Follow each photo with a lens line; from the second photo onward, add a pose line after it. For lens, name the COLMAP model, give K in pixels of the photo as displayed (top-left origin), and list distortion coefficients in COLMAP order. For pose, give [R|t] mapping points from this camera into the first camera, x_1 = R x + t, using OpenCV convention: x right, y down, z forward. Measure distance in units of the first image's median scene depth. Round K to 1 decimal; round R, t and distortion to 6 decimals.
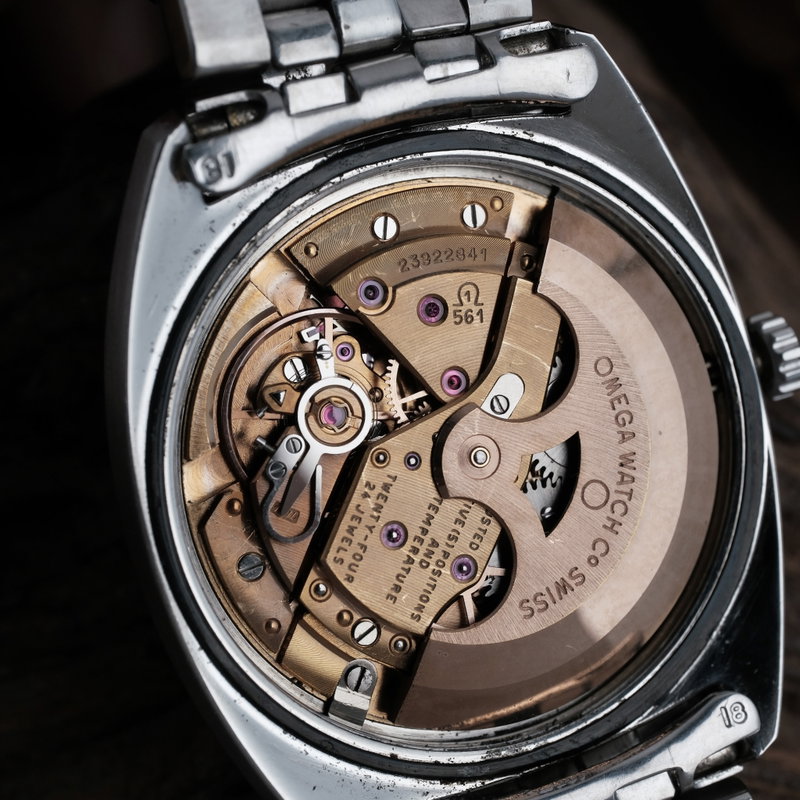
lens RADIAL K [[1444.7, 0, 400.0], [0, 1444.7, 400.0], [0, 0, 1]] dist [0.032947, -0.072532]
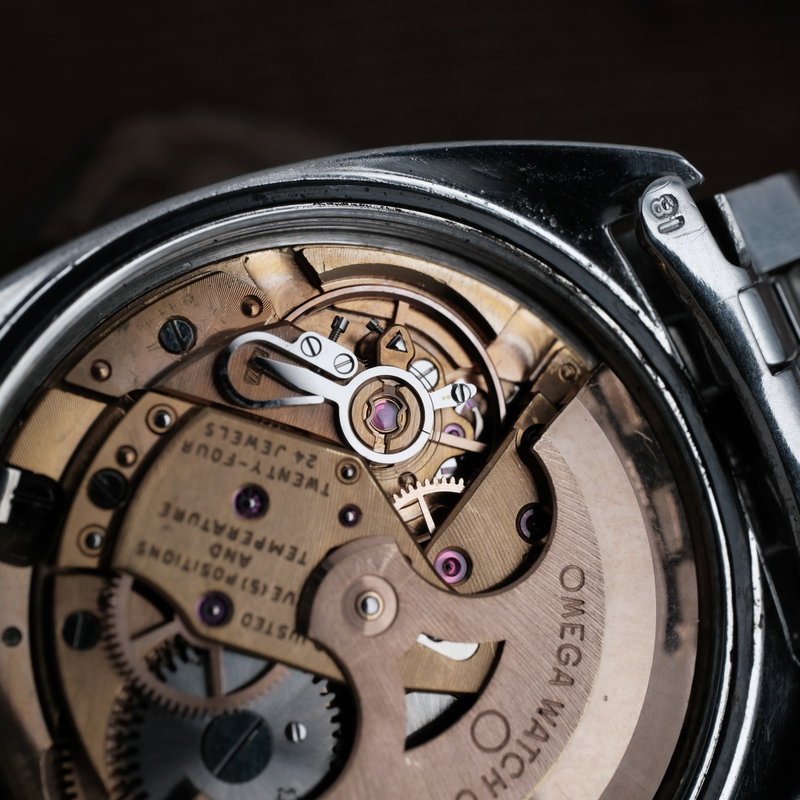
lens RADIAL K [[1444.7, 0, 400.0], [0, 1444.7, 400.0], [0, 0, 1]] dist [0.032947, -0.072532]
pose [[0.208638, 0.909186, -0.360349, 0.228459], [-0.948857, 0.098915, -0.299809, 0.235256], [-0.236938, 0.404472, 0.883325, 0.303797]]
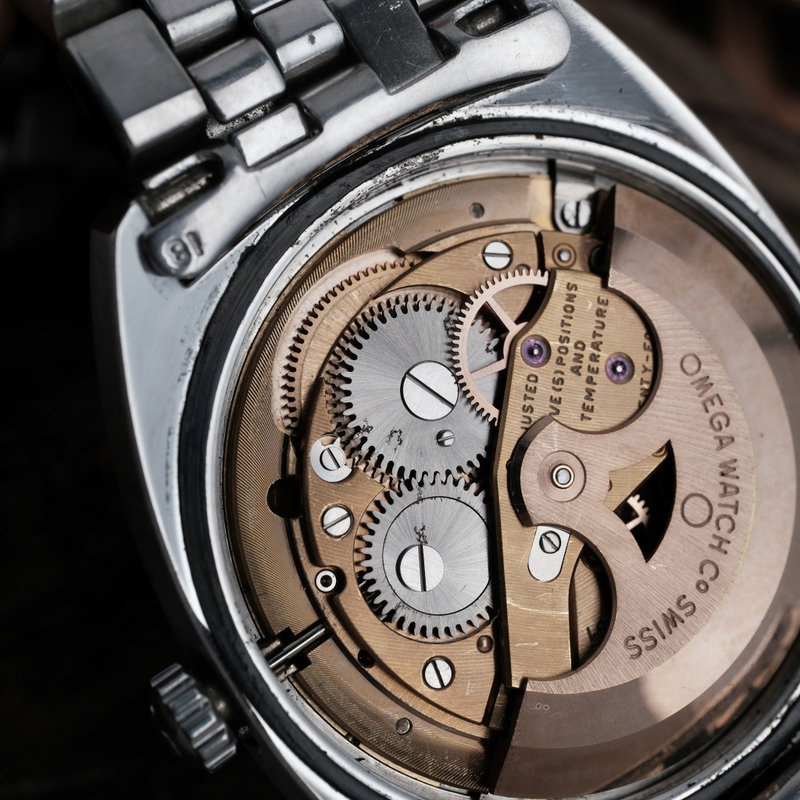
lens RADIAL K [[1444.7, 0, 400.0], [0, 1444.7, 400.0], [0, 0, 1]] dist [0.032947, -0.072532]
pose [[-0.805822, 0.225099, -0.547705, 0.603721], [-0.275118, -0.961362, 0.009667, 0.102830], [-0.524367, 0.158474, 0.836616, 0.311669]]
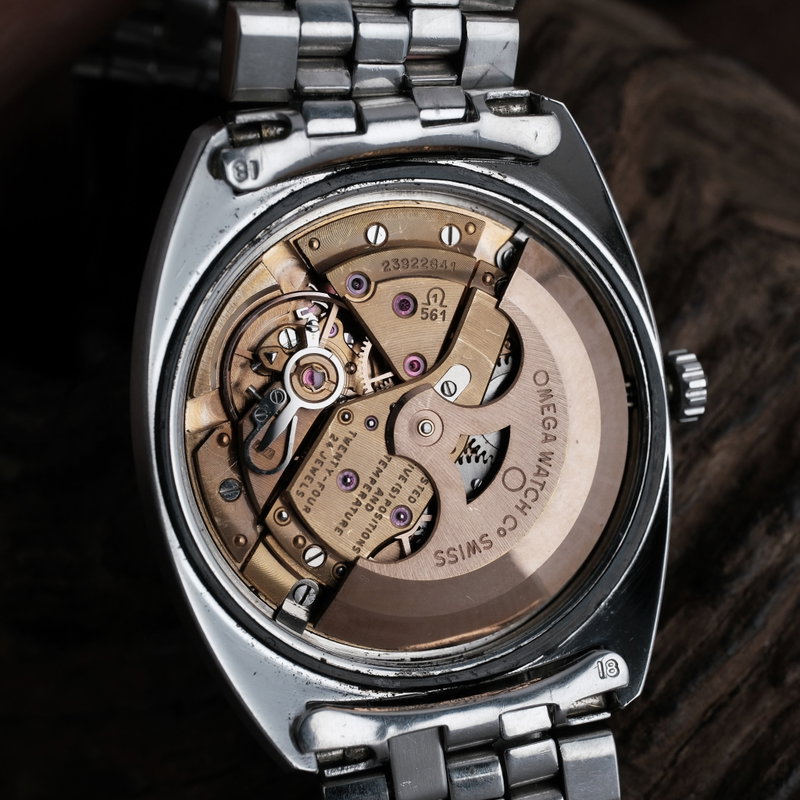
lens RADIAL K [[1444.7, 0, 400.0], [0, 1444.7, 400.0], [0, 0, 1]] dist [0.032947, -0.072532]
pose [[0.990340, 0.136165, -0.026185, 0.062141], [-0.137036, 0.989949, -0.034965, 0.061999], [0.021161, 0.038215, 0.999045, -0.231409]]
